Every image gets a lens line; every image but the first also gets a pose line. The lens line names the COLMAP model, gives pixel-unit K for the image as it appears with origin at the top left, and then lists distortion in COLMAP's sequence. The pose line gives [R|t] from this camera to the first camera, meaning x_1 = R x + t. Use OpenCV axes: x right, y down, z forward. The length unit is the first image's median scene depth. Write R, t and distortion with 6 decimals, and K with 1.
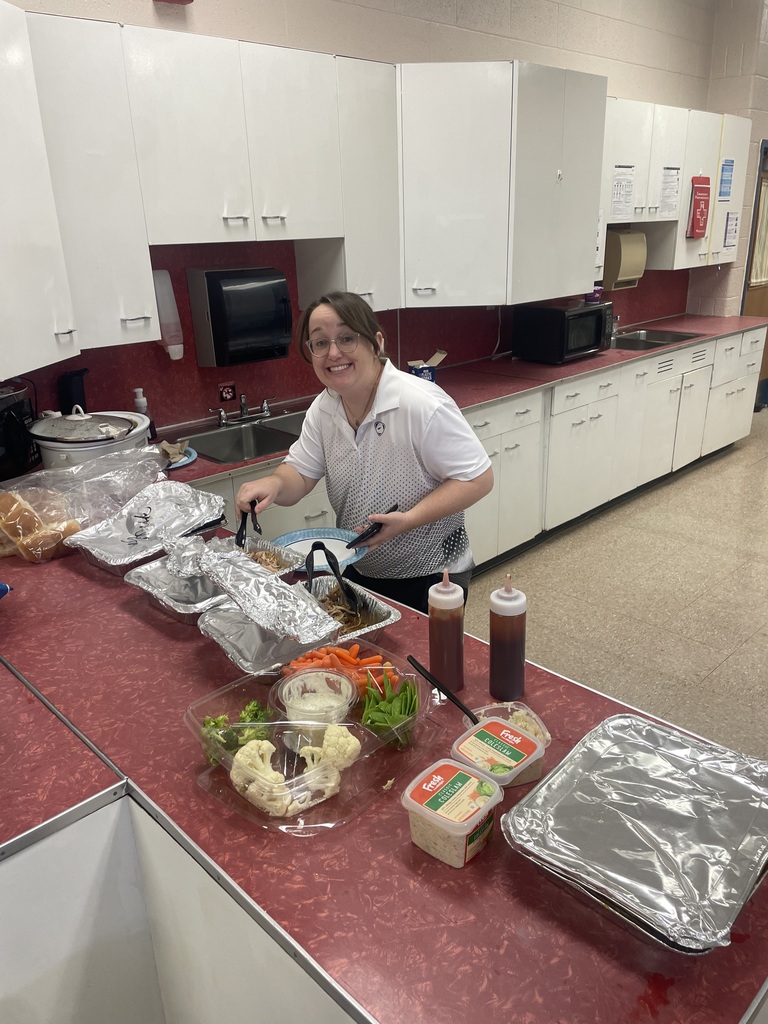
lens RADIAL K [[831.0, 0, 406.6], [0, 831.0, 510.5], [0, 0, 1]] dist [0.105387, -0.172952]
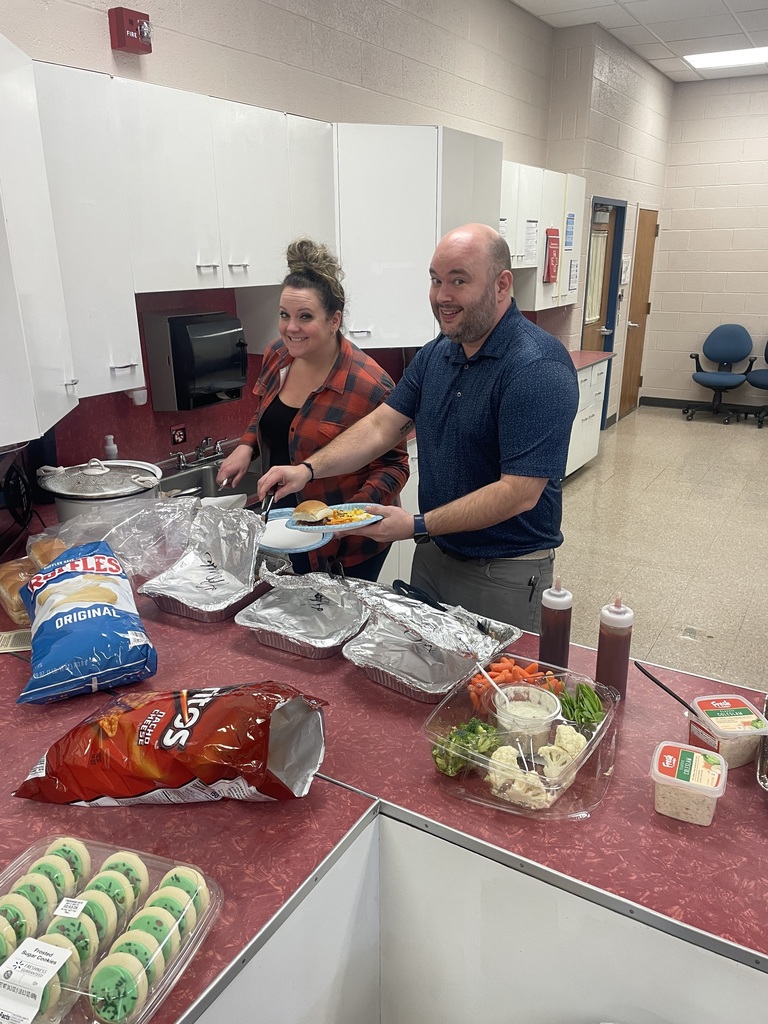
lens RADIAL K [[831.0, 0, 406.6], [0, 831.0, 510.5], [0, 0, 1]] dist [0.105387, -0.172952]
pose [[0.965645, -0.058852, 0.253114, -0.234655], [0.067012, 0.997470, -0.023728, -0.011169], [-0.251077, 0.039874, 0.967145, -0.032928]]
